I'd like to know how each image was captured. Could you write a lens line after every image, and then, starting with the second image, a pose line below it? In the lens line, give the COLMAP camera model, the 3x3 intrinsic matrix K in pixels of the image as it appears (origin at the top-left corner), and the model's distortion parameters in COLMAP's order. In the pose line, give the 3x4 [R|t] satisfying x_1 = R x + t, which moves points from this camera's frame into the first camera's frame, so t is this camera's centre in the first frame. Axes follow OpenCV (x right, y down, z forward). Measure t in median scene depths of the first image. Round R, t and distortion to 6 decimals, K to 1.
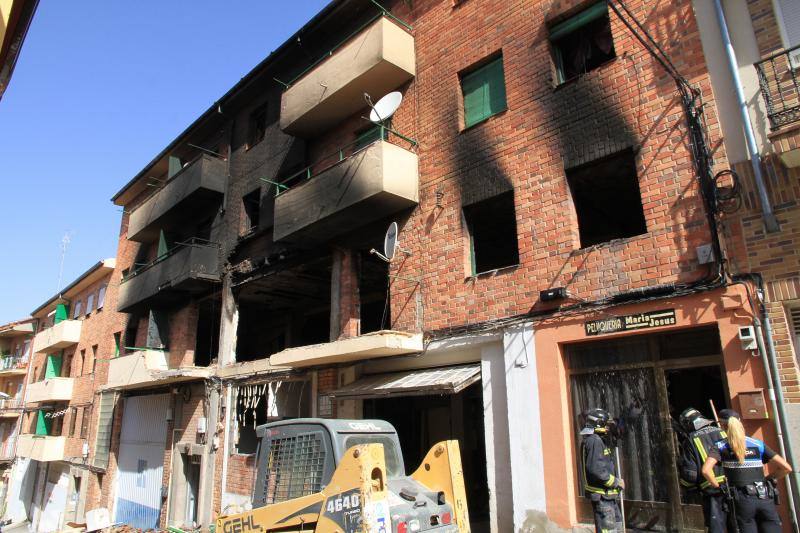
lens RADIAL K [[539.2, 0, 398.1], [0, 539.2, 266.9], [0, 0, 1]] dist [-0.117872, 0.070357]
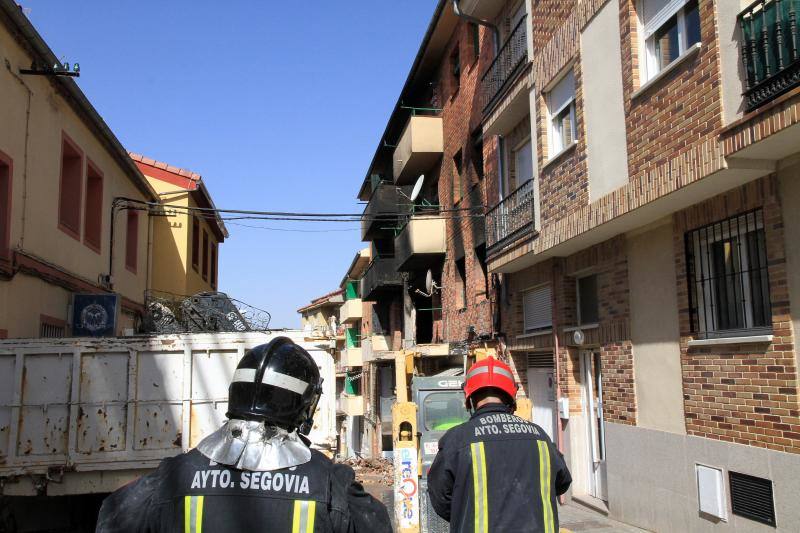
lens RADIAL K [[725.8, 0, 387.4], [0, 725.8, 265.8], [0, 0, 1]] dist [-0.058798, 0.000000]
pose [[0.803236, -0.082690, -0.589894, 1.193081], [0.170069, 0.980932, 0.094073, -0.331790], [0.570867, -0.175885, 0.801982, -0.744854]]
